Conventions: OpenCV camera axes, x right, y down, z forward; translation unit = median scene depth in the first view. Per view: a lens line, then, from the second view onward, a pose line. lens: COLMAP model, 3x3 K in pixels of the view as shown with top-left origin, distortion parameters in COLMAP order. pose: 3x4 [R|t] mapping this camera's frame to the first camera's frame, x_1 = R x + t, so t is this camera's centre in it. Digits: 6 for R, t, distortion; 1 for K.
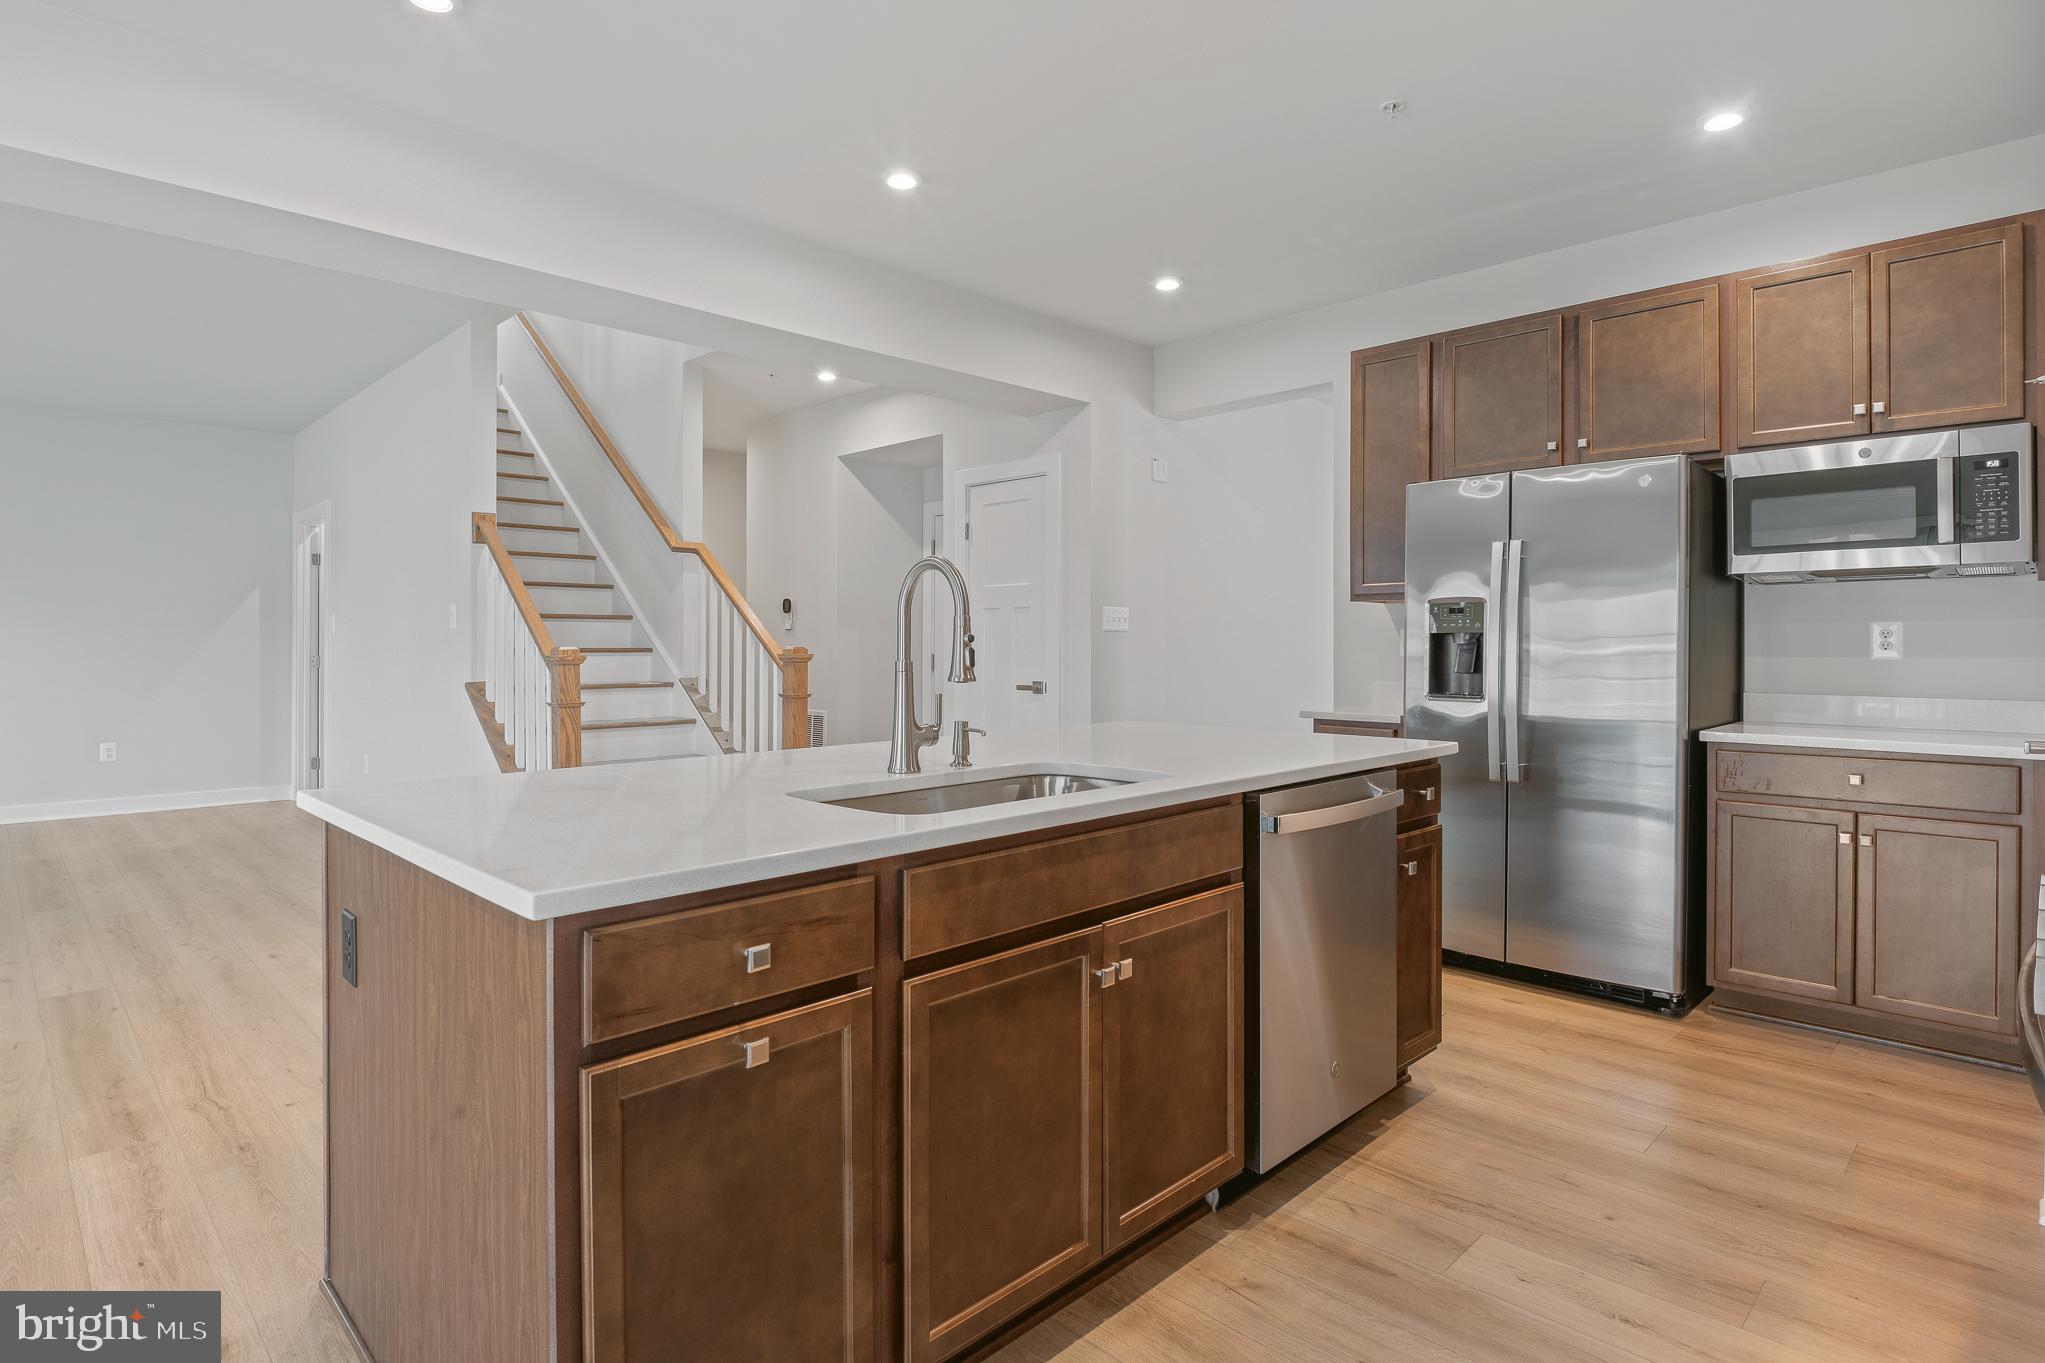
lens RADIAL K [[1092.3, 0, 1006.7], [0, 1092.3, 646.9], [0, 0, 1]] dist [-0.004553, -0.006290]
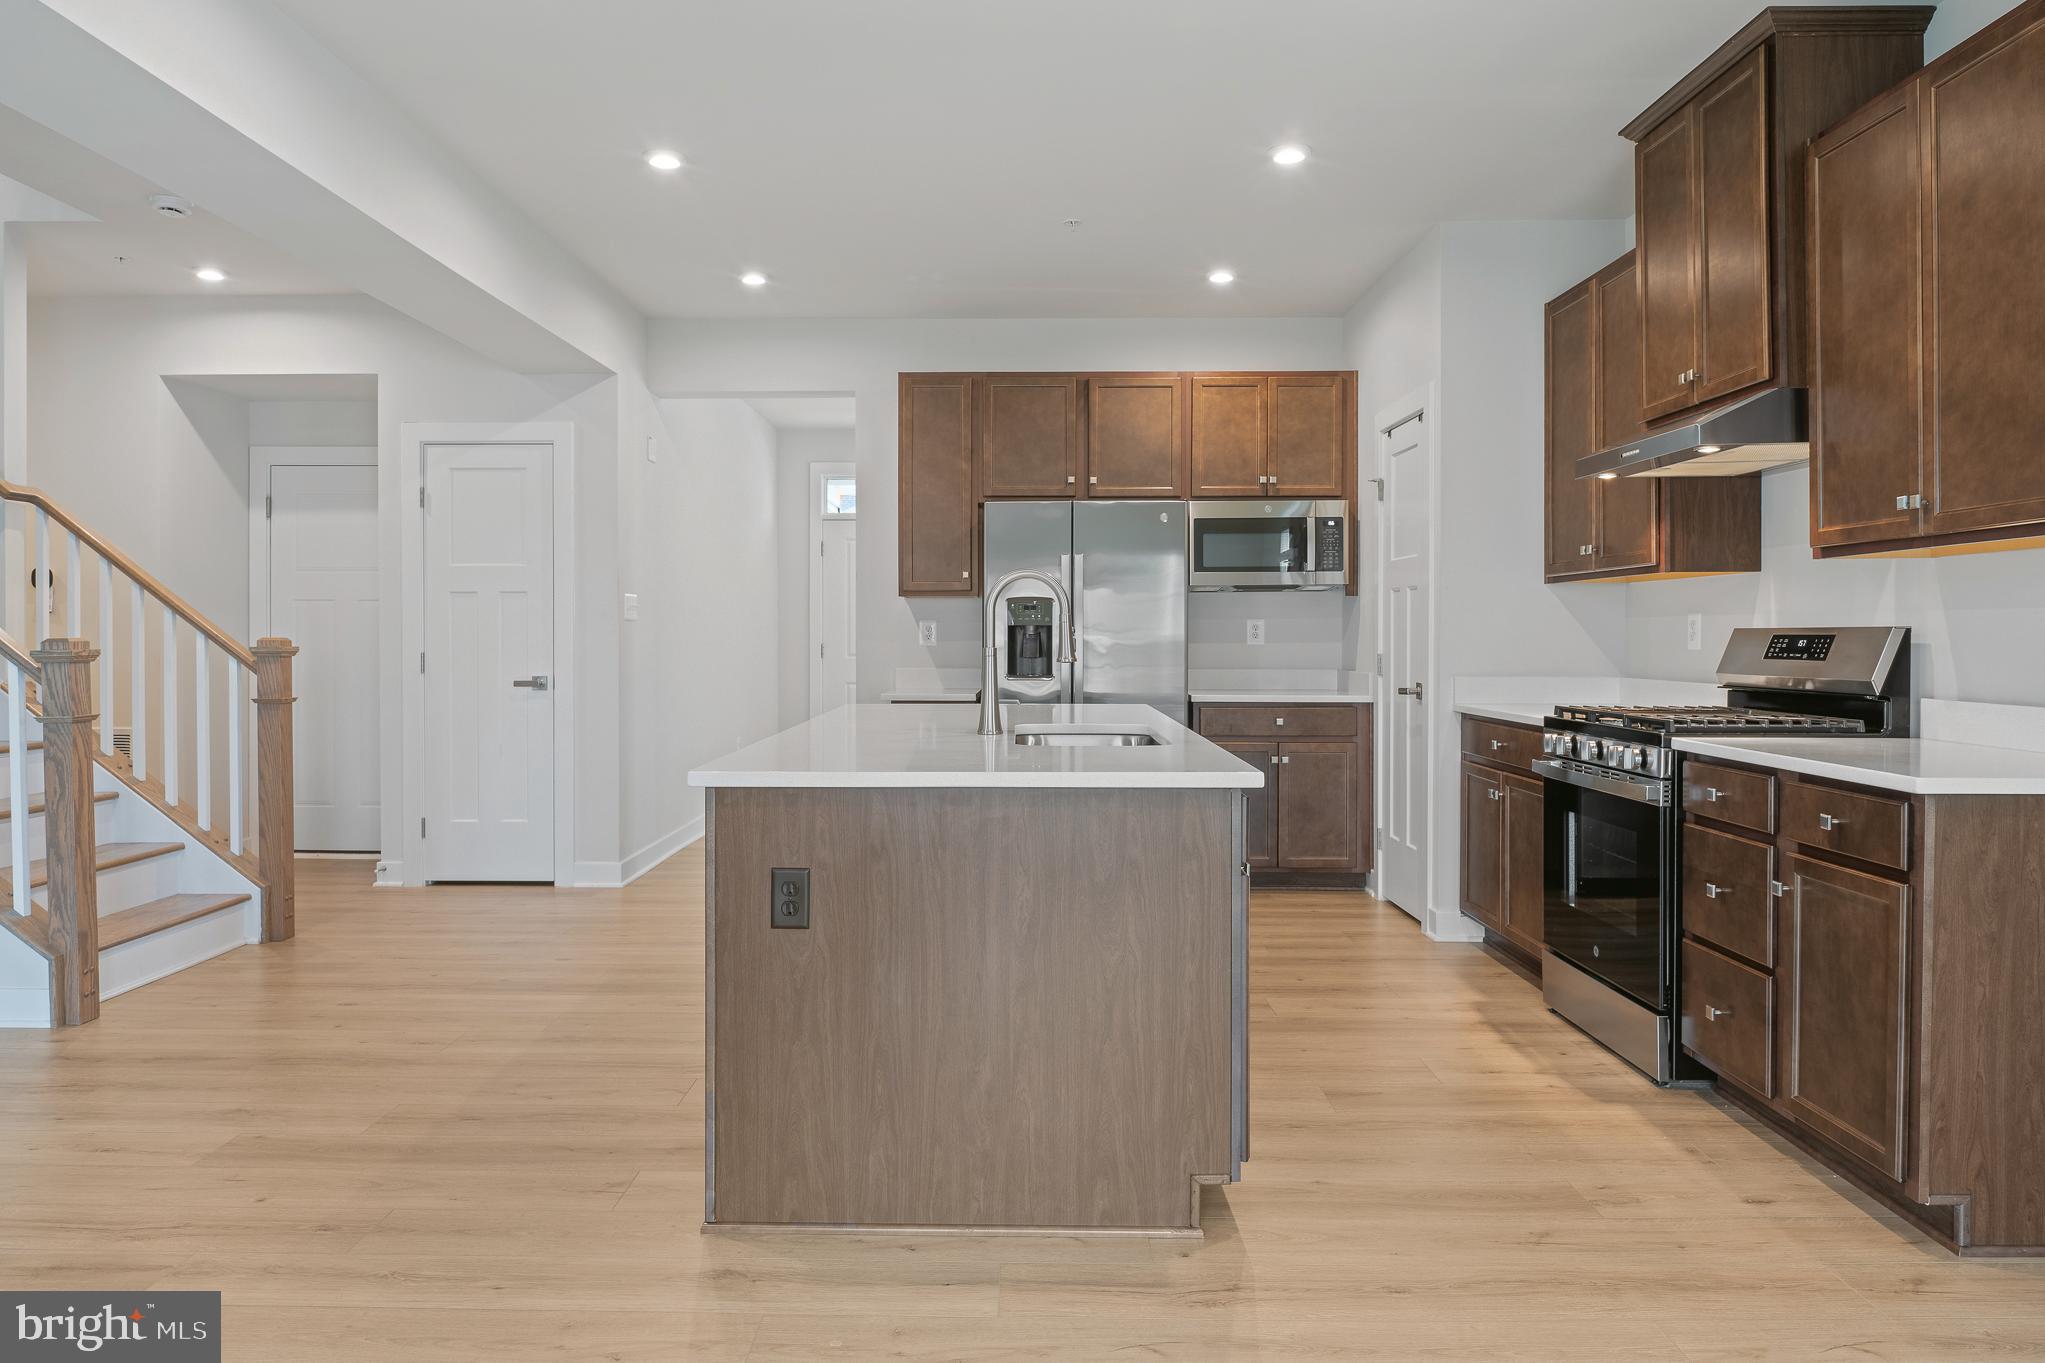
lens RADIAL K [[1392.8, 0, 1023.7], [0, 1392.8, 647.4], [0, 0, 1]] dist [0.001649, -0.013115]
pose [[0.694199, -0.008126, 0.719737, -0.735365], [0.002098, 0.999955, 0.009267, -0.002011], [-0.719780, -0.004923, 0.694185, -0.099443]]
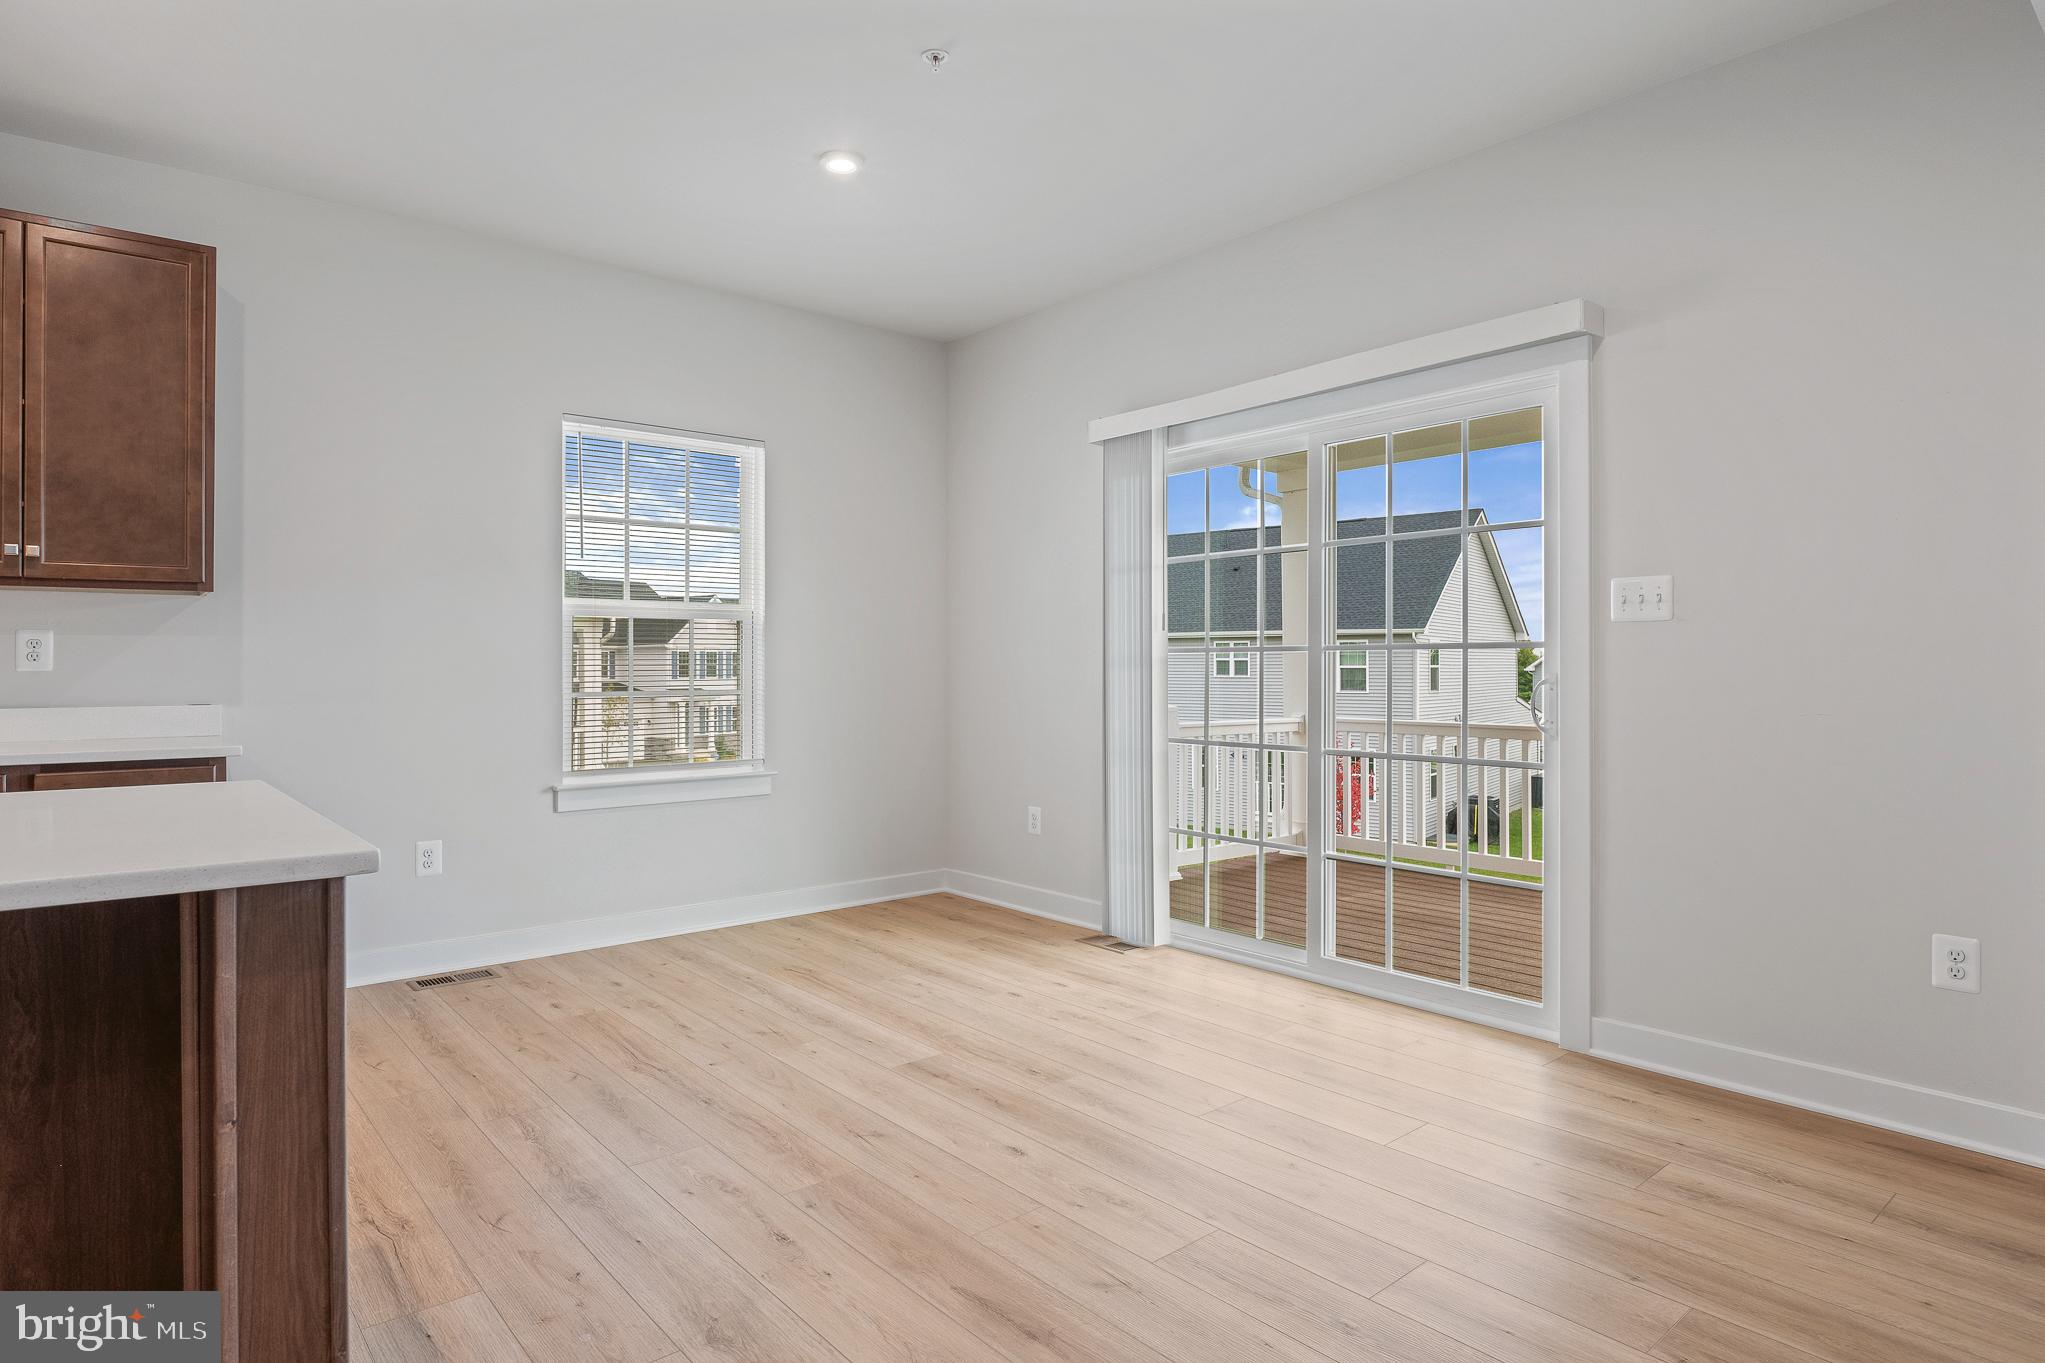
lens RADIAL K [[1092.3, 0, 1021.4], [0, 1092.3, 667.3], [0, 0, 1]] dist [-0.004553, -0.006290]
pose [[-0.999051, -0.001688, 0.043524, -0.567953], [-0.001611, 0.999997, 0.001800, 0.006668], [-0.043527, 0.001729, -0.999051, 0.880657]]
